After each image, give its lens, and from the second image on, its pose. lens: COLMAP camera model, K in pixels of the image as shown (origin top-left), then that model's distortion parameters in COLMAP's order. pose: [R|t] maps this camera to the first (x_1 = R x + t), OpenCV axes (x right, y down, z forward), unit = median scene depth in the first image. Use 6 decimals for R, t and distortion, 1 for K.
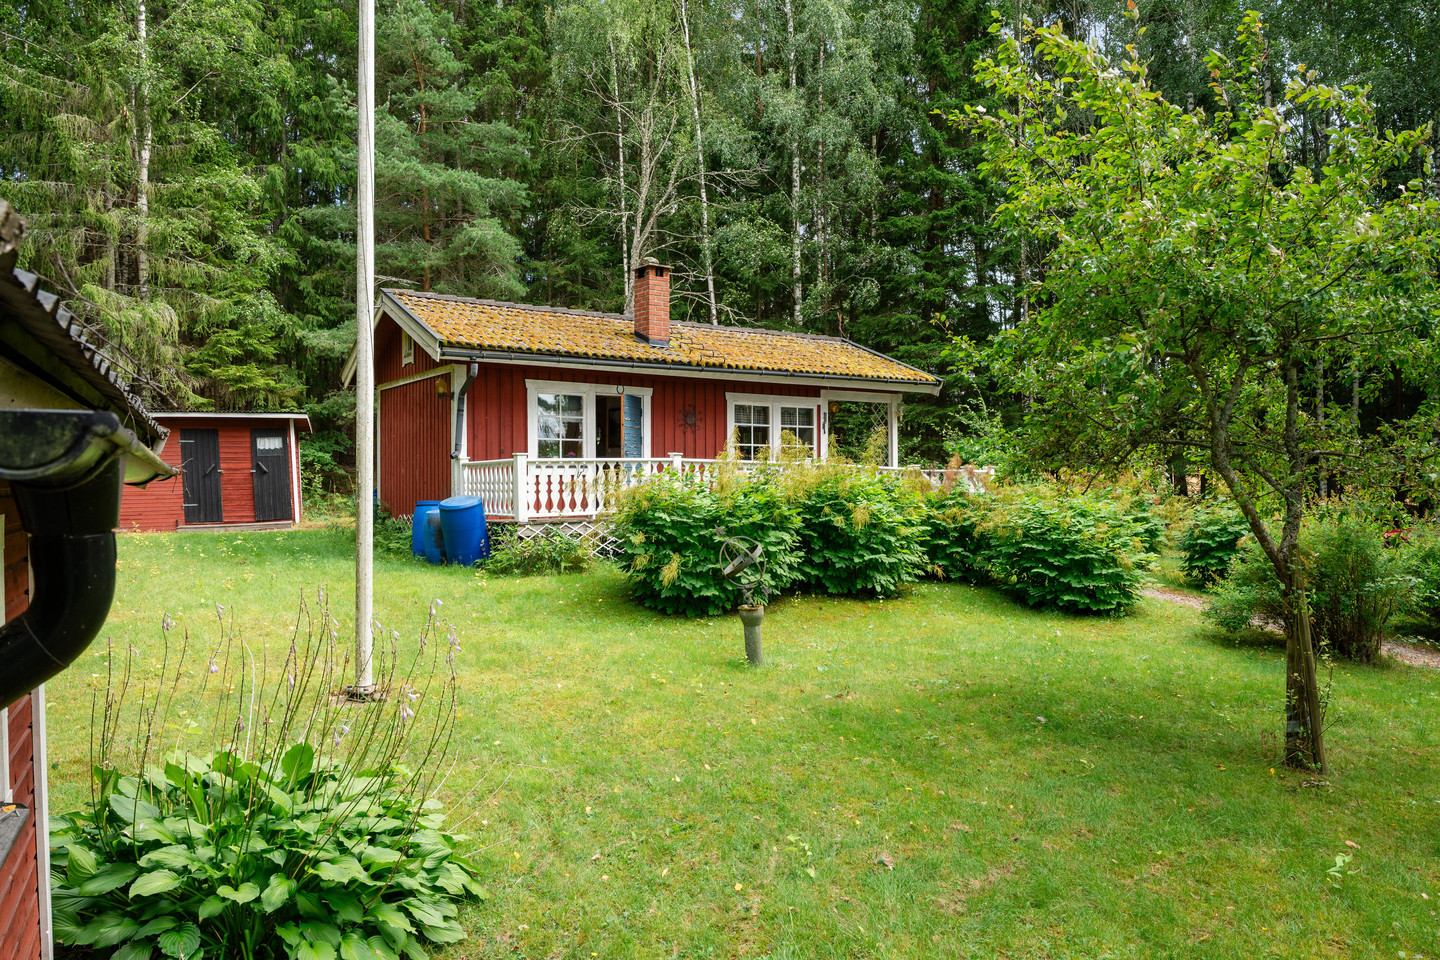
lens RADIAL K [[965.4, 0, 721.7], [0, 965.4, 492.8], [0, 0, 1]] dist [-0.001267, -0.001555]
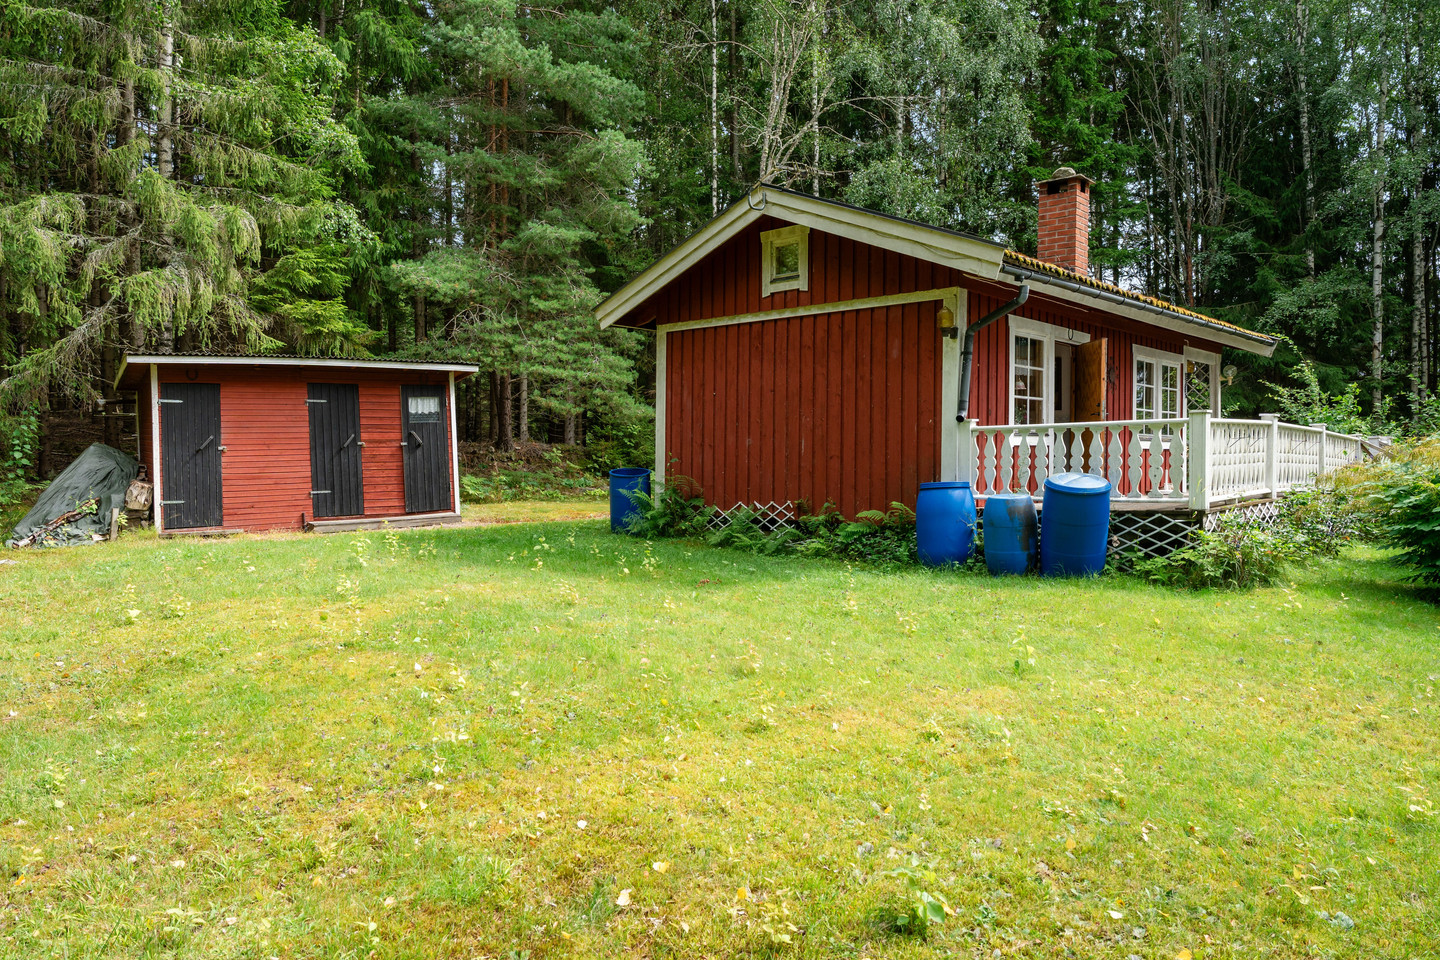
lens RADIAL K [[965.4, 0, 721.7], [0, 965.4, 492.8], [0, 0, 1]] dist [-0.001267, -0.001555]
pose [[0.970297, -0.012124, 0.241614, -0.435432], [0.007426, 0.999765, 0.020347, 0.001023], [-0.241804, -0.017949, 0.970159, 0.247981]]
